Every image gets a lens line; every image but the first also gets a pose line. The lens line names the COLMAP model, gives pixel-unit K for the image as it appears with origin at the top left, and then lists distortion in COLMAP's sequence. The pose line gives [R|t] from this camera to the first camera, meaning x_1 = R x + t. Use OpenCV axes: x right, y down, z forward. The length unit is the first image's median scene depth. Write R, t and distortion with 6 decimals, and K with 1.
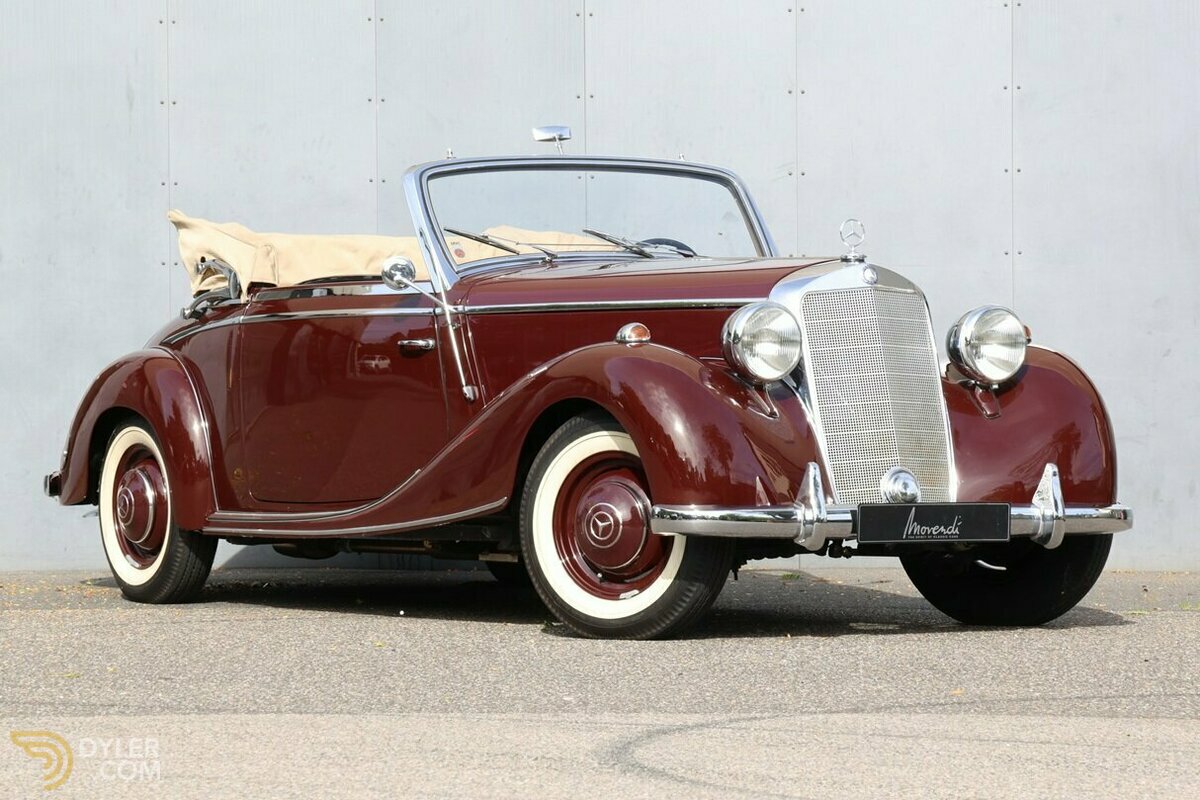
lens RADIAL K [[3194.6, 0, 601.3], [0, 3194.6, 453.3], [0, 0, 1]] dist [0.298384, 0.606820]
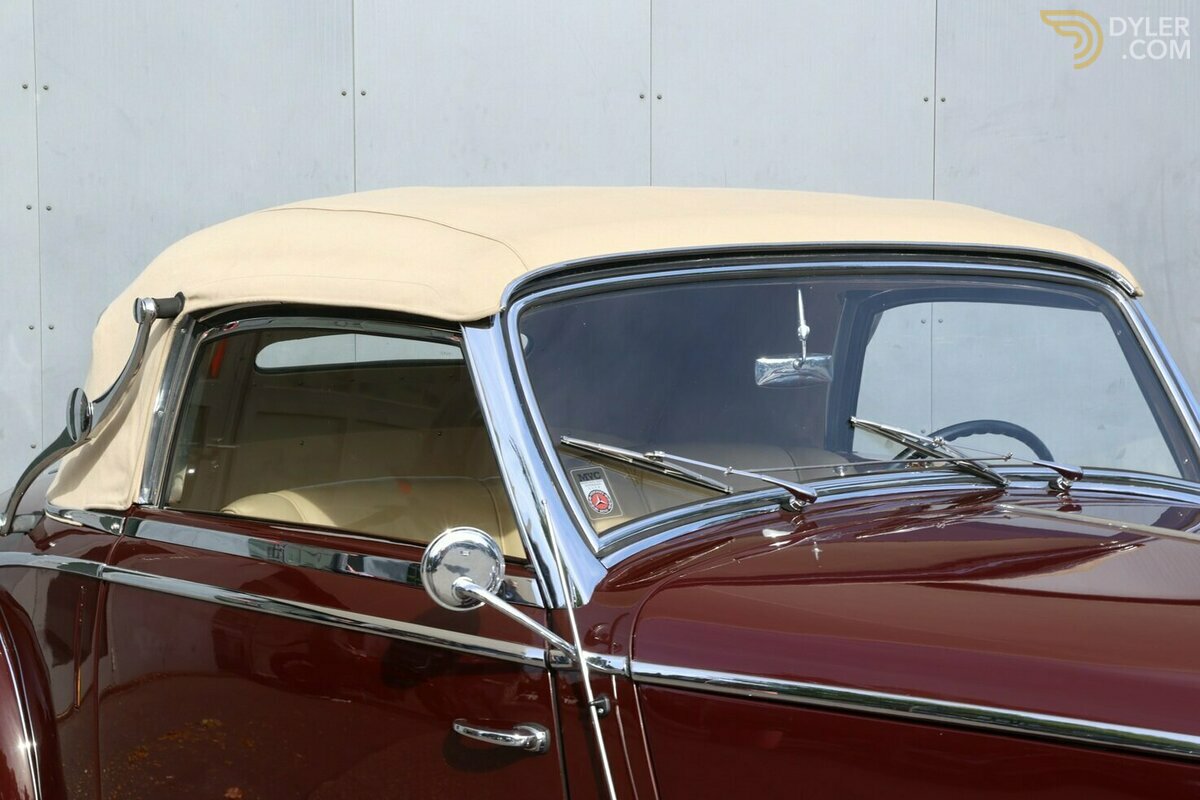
lens RADIAL K [[2288.8, 0, 574.9], [0, 2288.8, 400.0], [0, 0, 1]] dist [0.185894, 0.068143]
pose [[0.998257, 0.005012, 0.058799, -0.070503], [-0.007256, 0.999251, 0.038018, -0.094278], [-0.058564, -0.038378, 0.997546, 0.755913]]
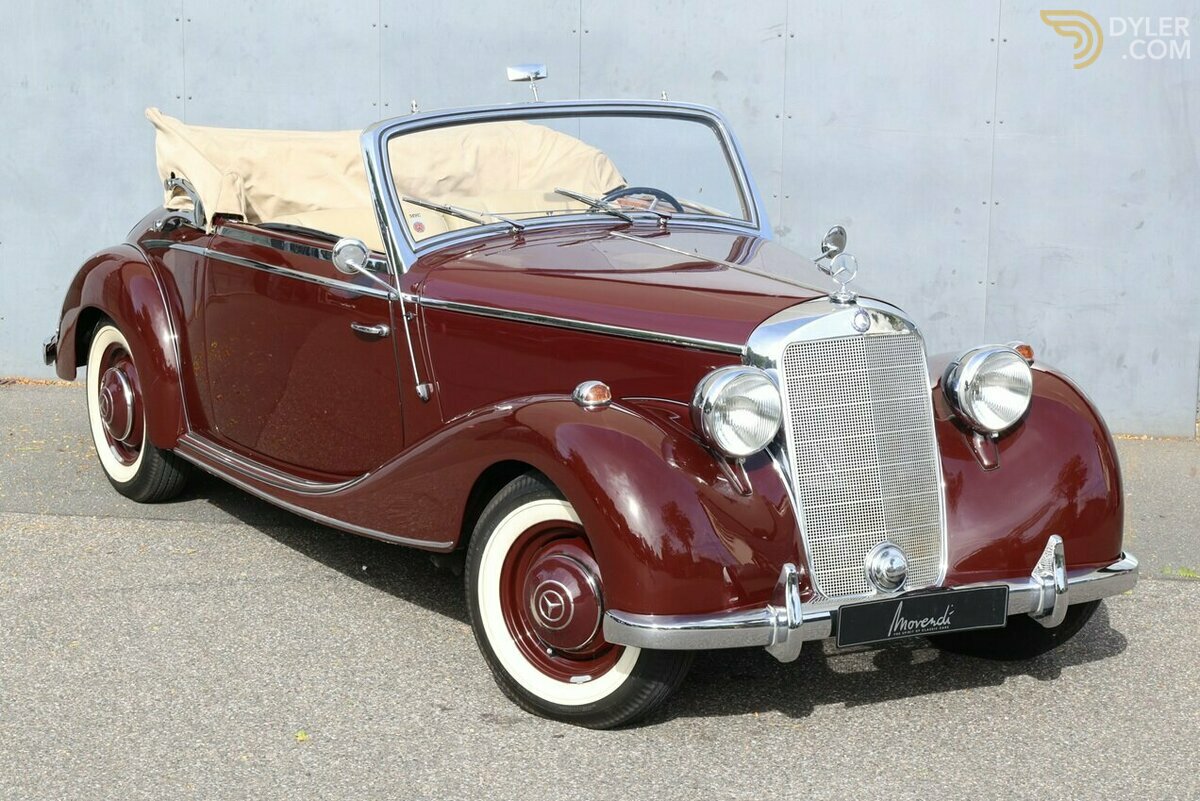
lens RADIAL K [[2288.8, 0, 574.9], [0, 2288.8, 400.5], [0, 0, 1]] dist [0.185894, 0.068143]
pose [[0.999406, 0.025565, -0.023099, 0.019326], [-0.021162, 0.984518, 0.174004, -0.140493], [0.027190, -0.173412, 0.984474, 0.360669]]
